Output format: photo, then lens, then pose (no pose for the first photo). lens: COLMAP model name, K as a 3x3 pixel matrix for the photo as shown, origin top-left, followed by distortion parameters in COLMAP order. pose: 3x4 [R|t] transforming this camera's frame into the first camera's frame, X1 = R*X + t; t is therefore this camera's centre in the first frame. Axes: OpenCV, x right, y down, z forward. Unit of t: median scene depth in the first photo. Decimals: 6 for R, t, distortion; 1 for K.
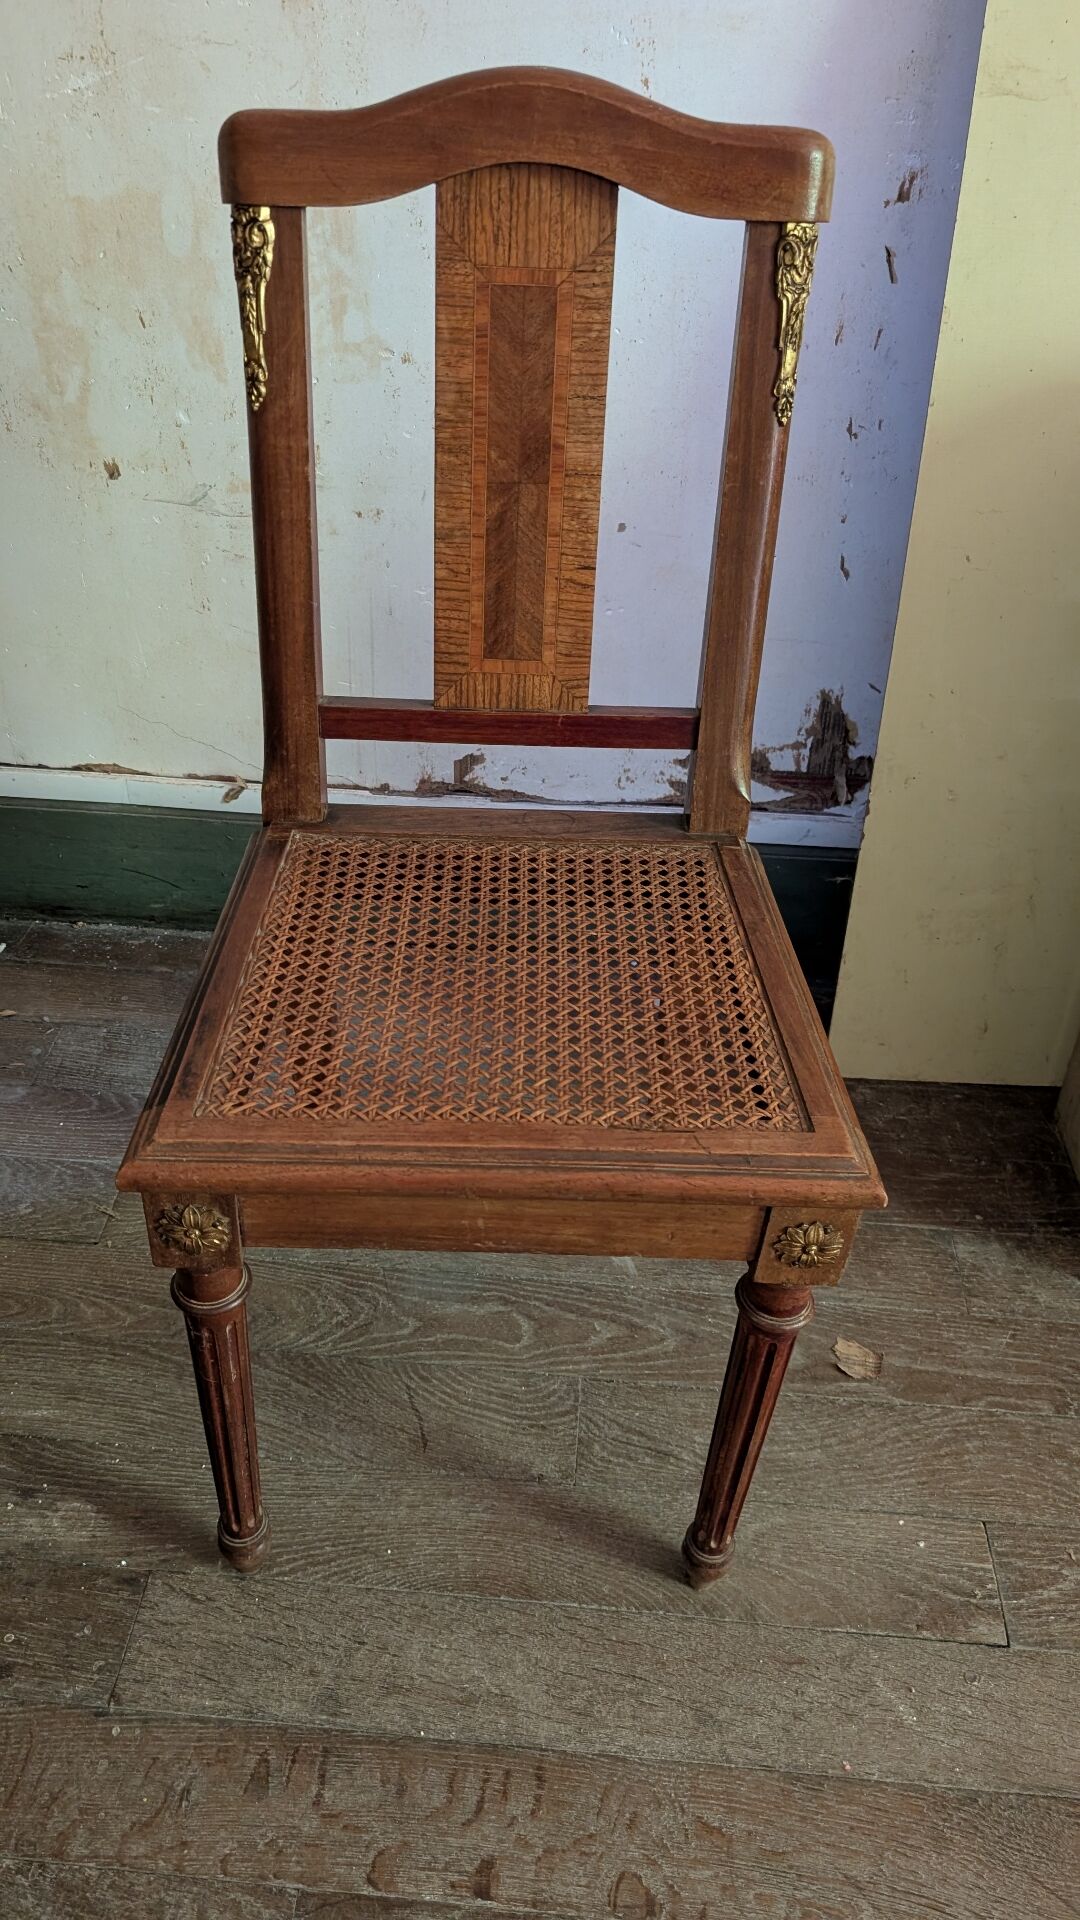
lens RADIAL K [[1420.7, 0, 518.2], [0, 1420.7, 944.0], [0, 0, 1]] dist [0.063757, -0.091616]
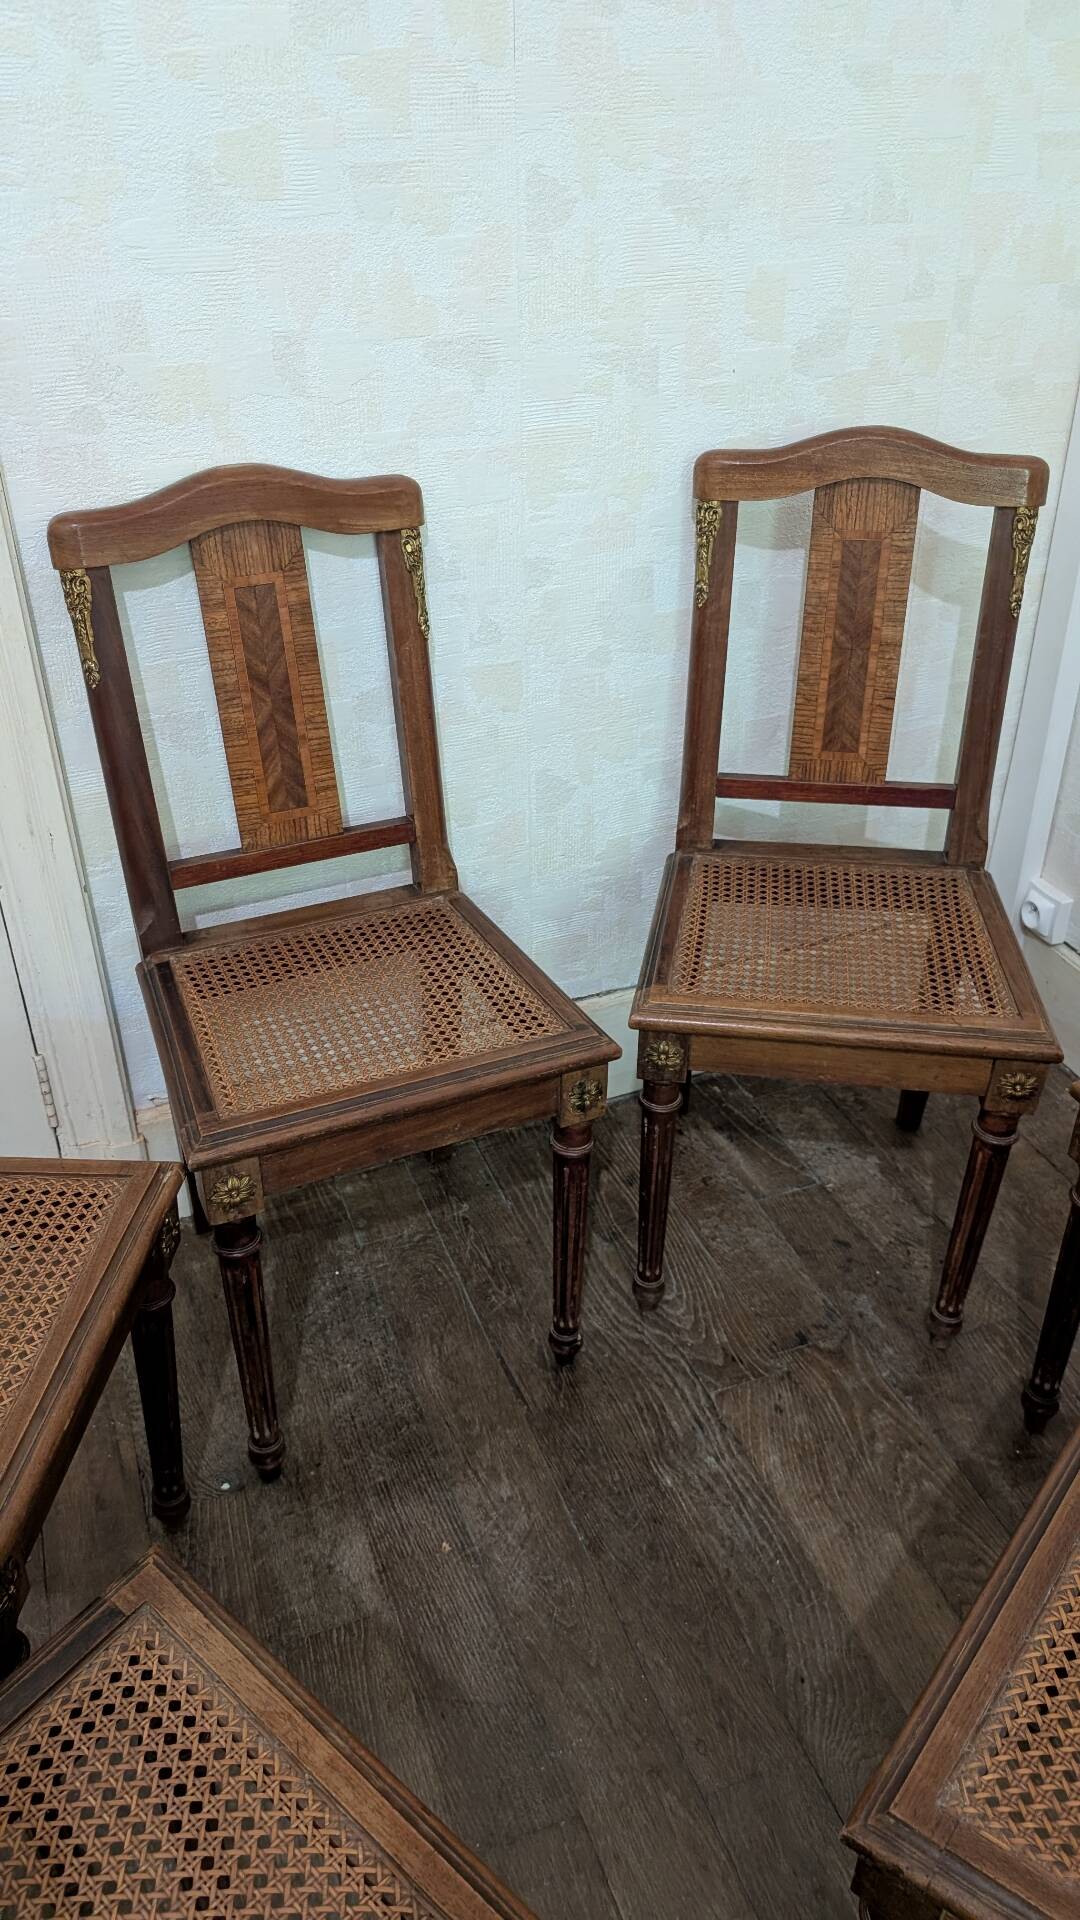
lens RADIAL K [[1420.7, 0, 518.2], [0, 1420.7, 944.0], [0, 0, 1]] dist [0.063757, -0.091616]
pose [[0.988454, 0.041340, -0.145770, -0.124033], [-0.051629, 0.996381, -0.067522, 0.153917], [0.142451, 0.074268, 0.987012, -0.673614]]
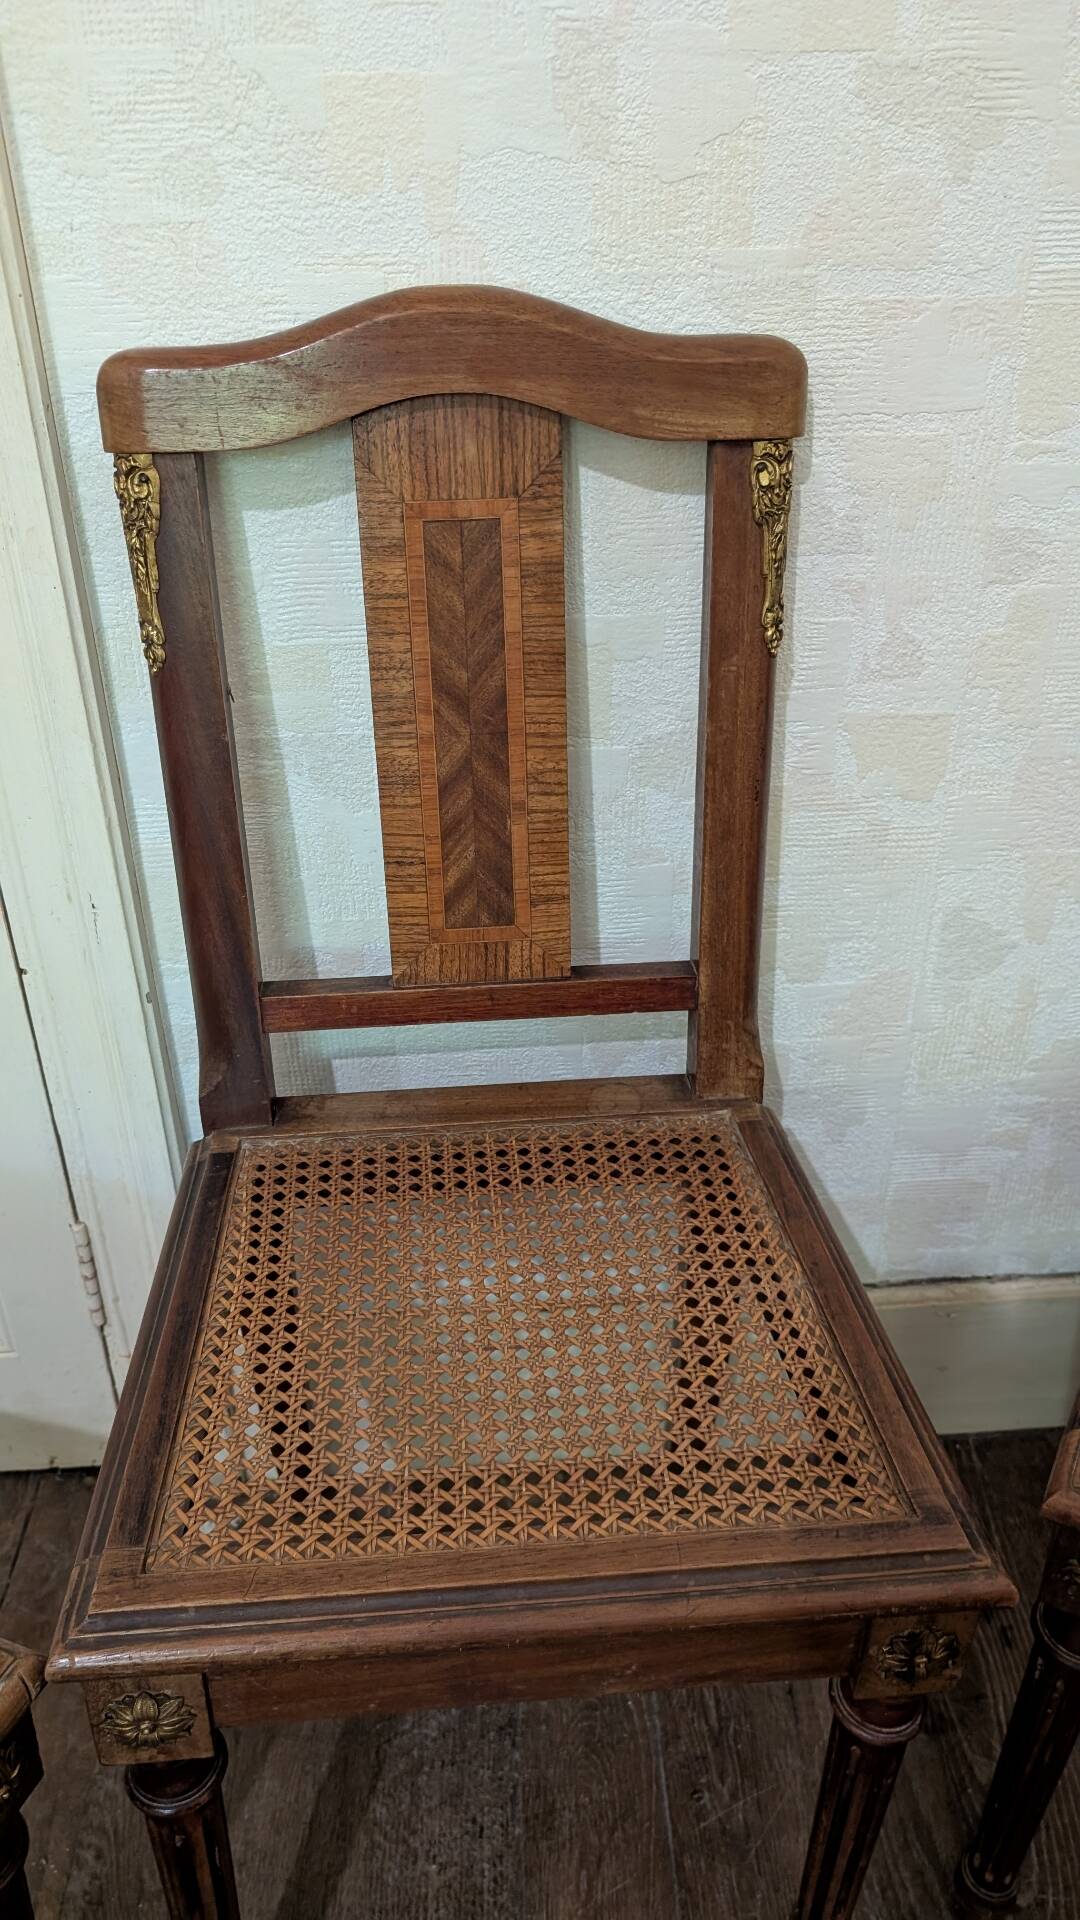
lens RADIAL K [[1413.4, 0, 532.2], [0, 1413.4, 964.4], [0, 0, 1]] dist [0.055113, -0.070807]
pose [[0.893120, 0.212328, -0.396553, -0.223426], [-0.237901, 0.971161, -0.015808, -0.056270], [0.381760, 0.108459, 0.917876, 0.029028]]
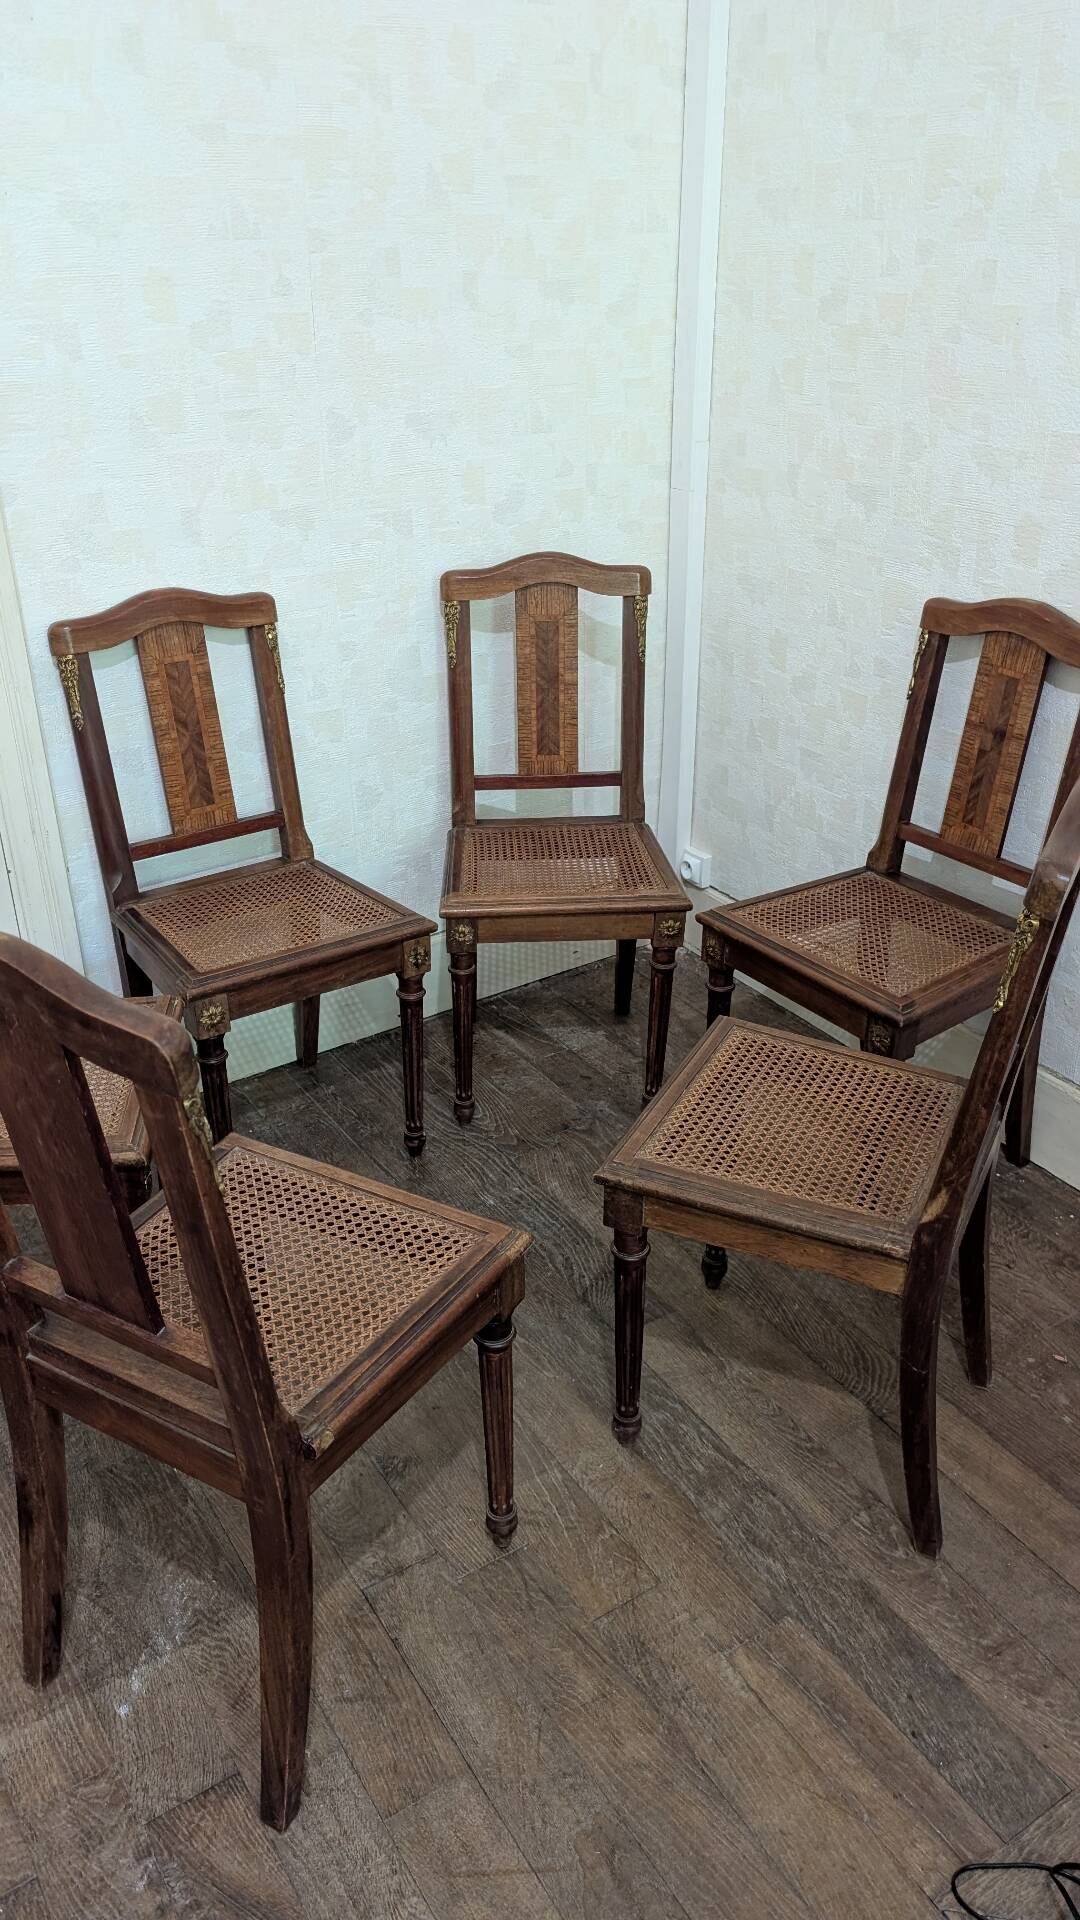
lens RADIAL K [[1420.7, 0, 518.2], [0, 1420.7, 944.0], [0, 0, 1]] dist [0.063757, -0.091616]
pose [[0.997411, -0.062736, 0.035159, -0.175179], [0.067762, 0.983577, -0.167286, 0.580019], [-0.024087, 0.169236, 0.985281, -1.519812]]
